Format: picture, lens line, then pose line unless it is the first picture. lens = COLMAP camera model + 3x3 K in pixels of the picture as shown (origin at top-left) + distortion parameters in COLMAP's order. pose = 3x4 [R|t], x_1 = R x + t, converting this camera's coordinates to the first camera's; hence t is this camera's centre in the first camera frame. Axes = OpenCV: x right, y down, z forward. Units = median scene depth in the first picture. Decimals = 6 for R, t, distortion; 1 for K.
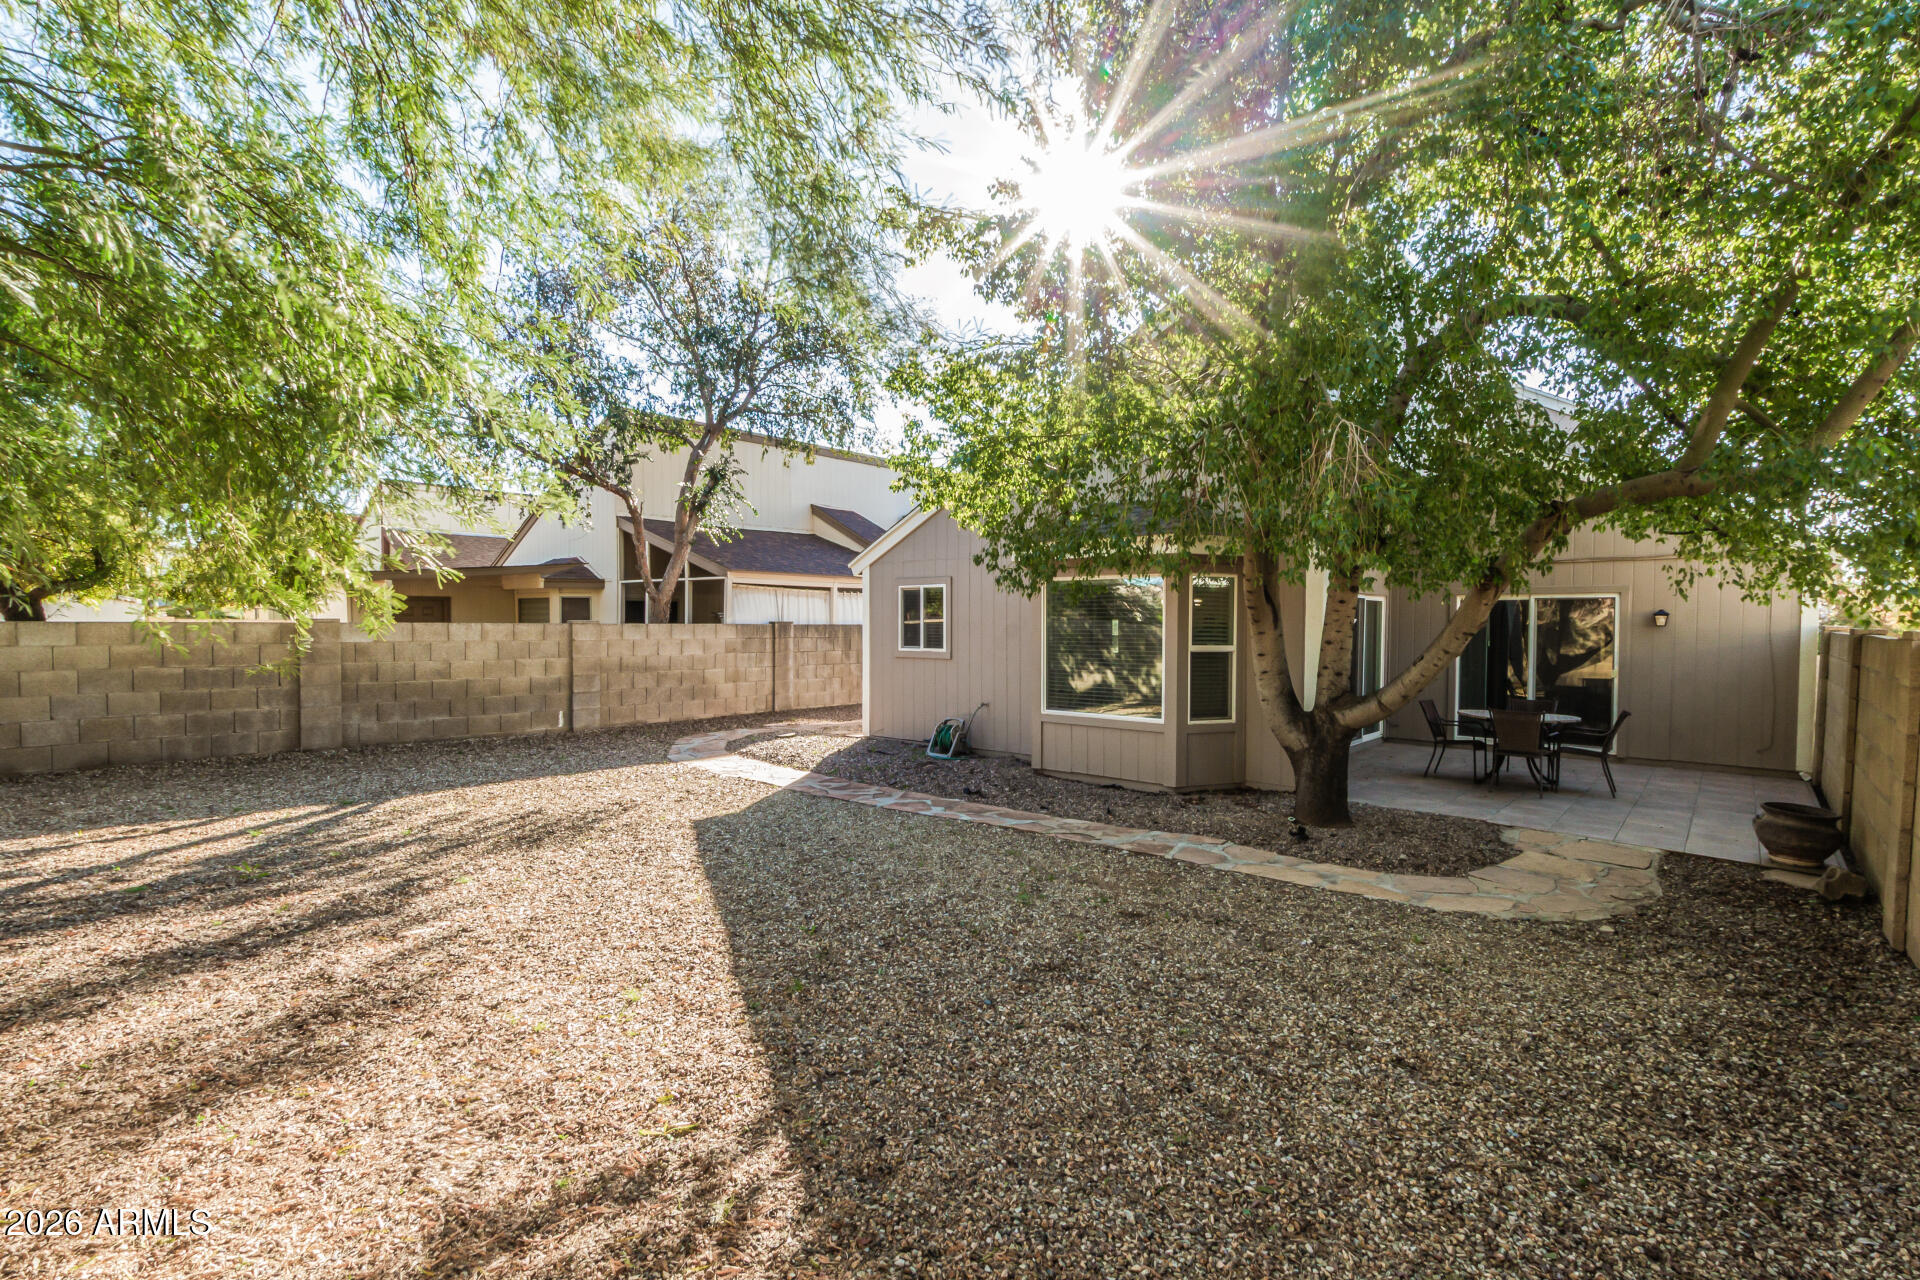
lens RADIAL K [[887.4, 0, 977.7], [0, 887.4, 635.7], [0, 0, 1]] dist [0.012902, -0.005990]
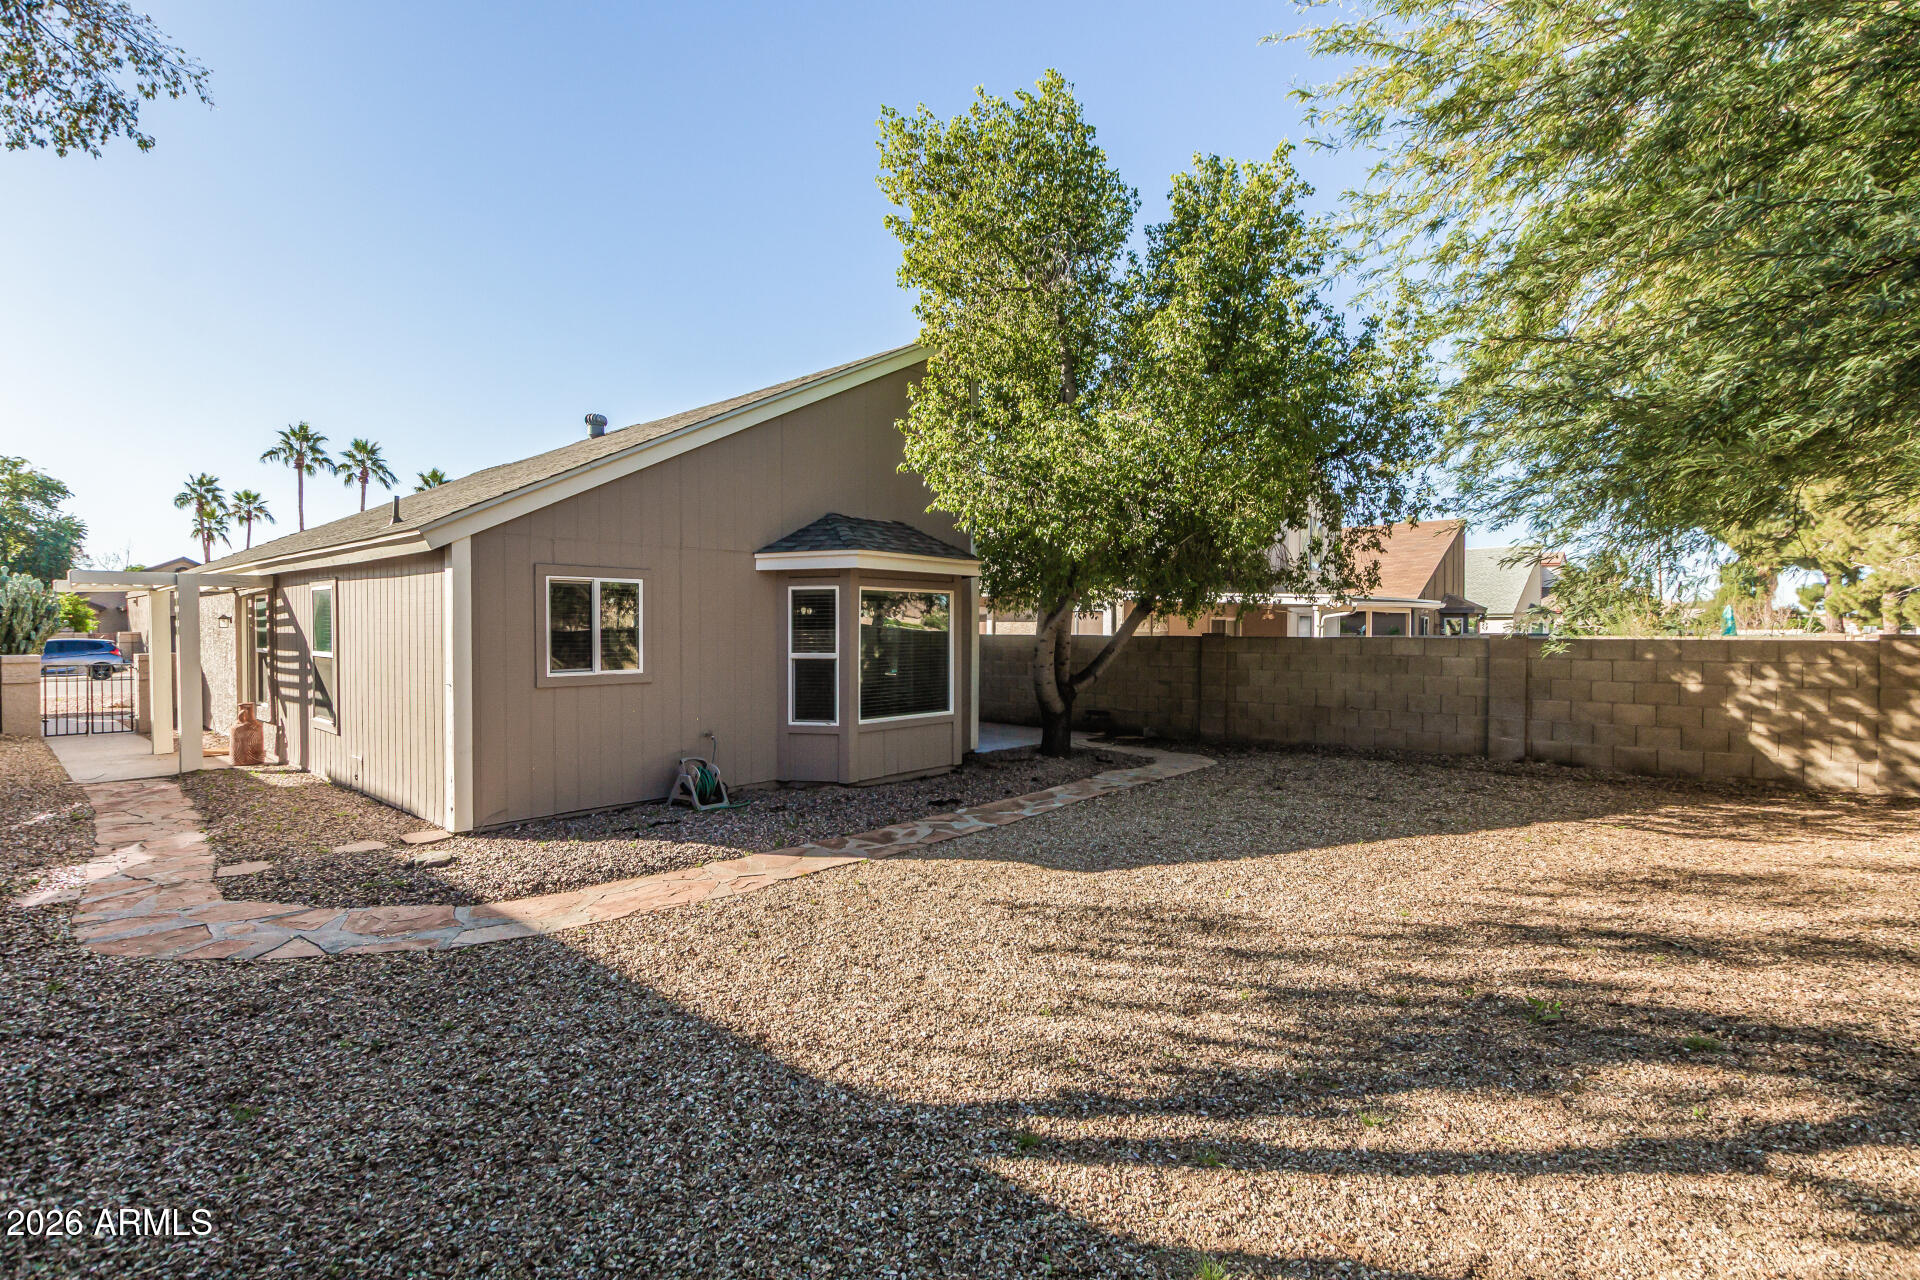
lens RADIAL K [[893.7, 0, 980.5], [0, 893.7, 644.1], [0, 0, 1]] dist [0.007561, -0.001599]
pose [[-0.000713, -0.019996, 0.999800, -1.251312], [0.013254, 0.999712, 0.020003, -0.026546], [-0.999912, 0.013266, -0.000447, 1.184966]]
